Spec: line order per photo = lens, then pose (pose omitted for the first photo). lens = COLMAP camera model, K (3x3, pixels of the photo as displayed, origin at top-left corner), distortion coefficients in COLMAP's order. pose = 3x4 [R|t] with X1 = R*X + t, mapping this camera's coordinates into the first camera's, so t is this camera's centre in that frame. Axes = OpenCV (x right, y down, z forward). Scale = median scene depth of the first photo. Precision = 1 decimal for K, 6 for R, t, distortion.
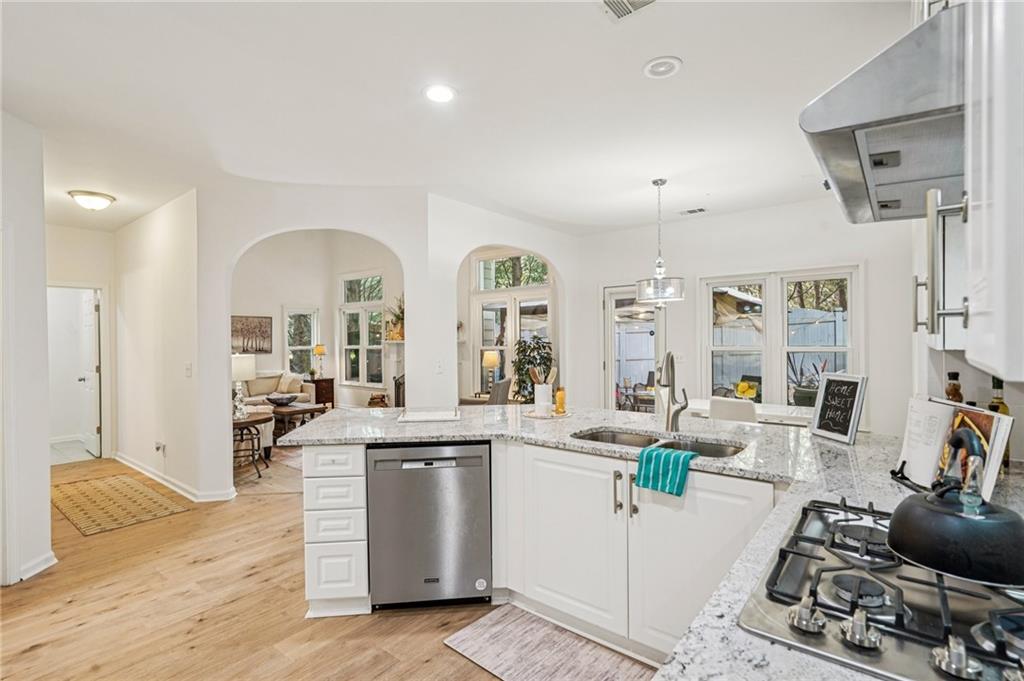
lens RADIAL K [[506.2, 0, 512.8], [0, 506.2, 339.0], [0, 0, 1]] dist [0.004885, -0.001351]
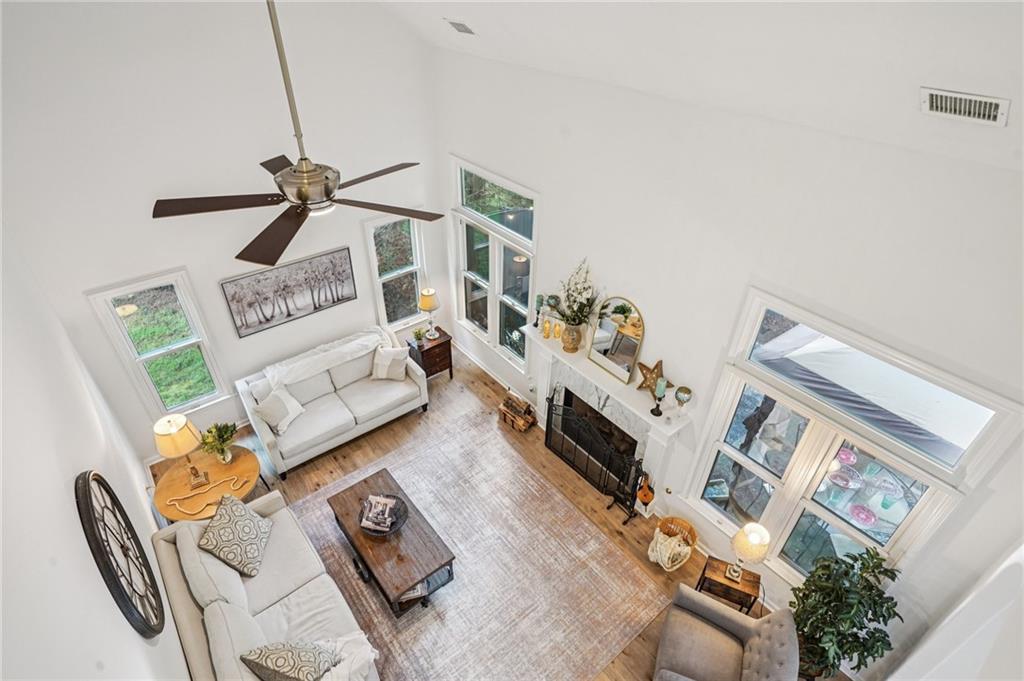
lens RADIAL K [[521.1, 0, 512.5], [0, 521.1, 338.1], [0, 0, 1]] dist [-0.023565, -0.000249]
pose [[0.978874, 0.145164, -0.143988, -0.112390], [-0.033268, 0.807923, 0.588348, -0.201681], [0.201738, -0.571129, 0.795684, 0.302634]]
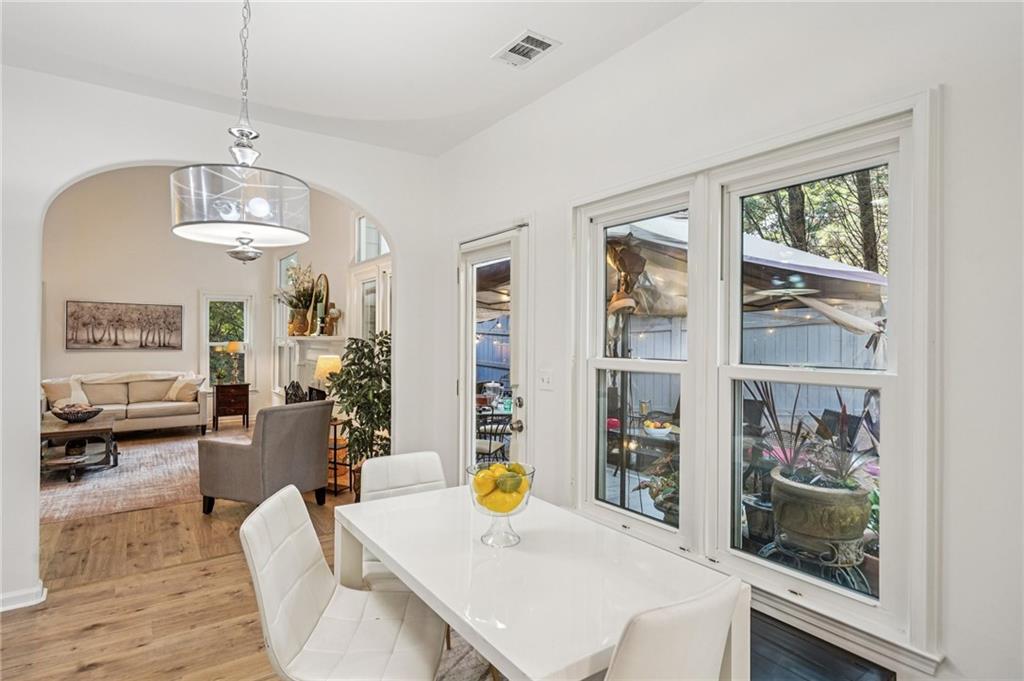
lens RADIAL K [[521.1, 0, 535.8], [0, 521.1, 344.8], [0, 0, 1]] dist [-0.023565, -0.000249]
pose [[0.972570, 0.022027, -0.231564, 0.167089], [-0.019736, 0.999731, 0.012209, -0.001085], [0.231771, -0.007304, 0.972743, 0.202173]]
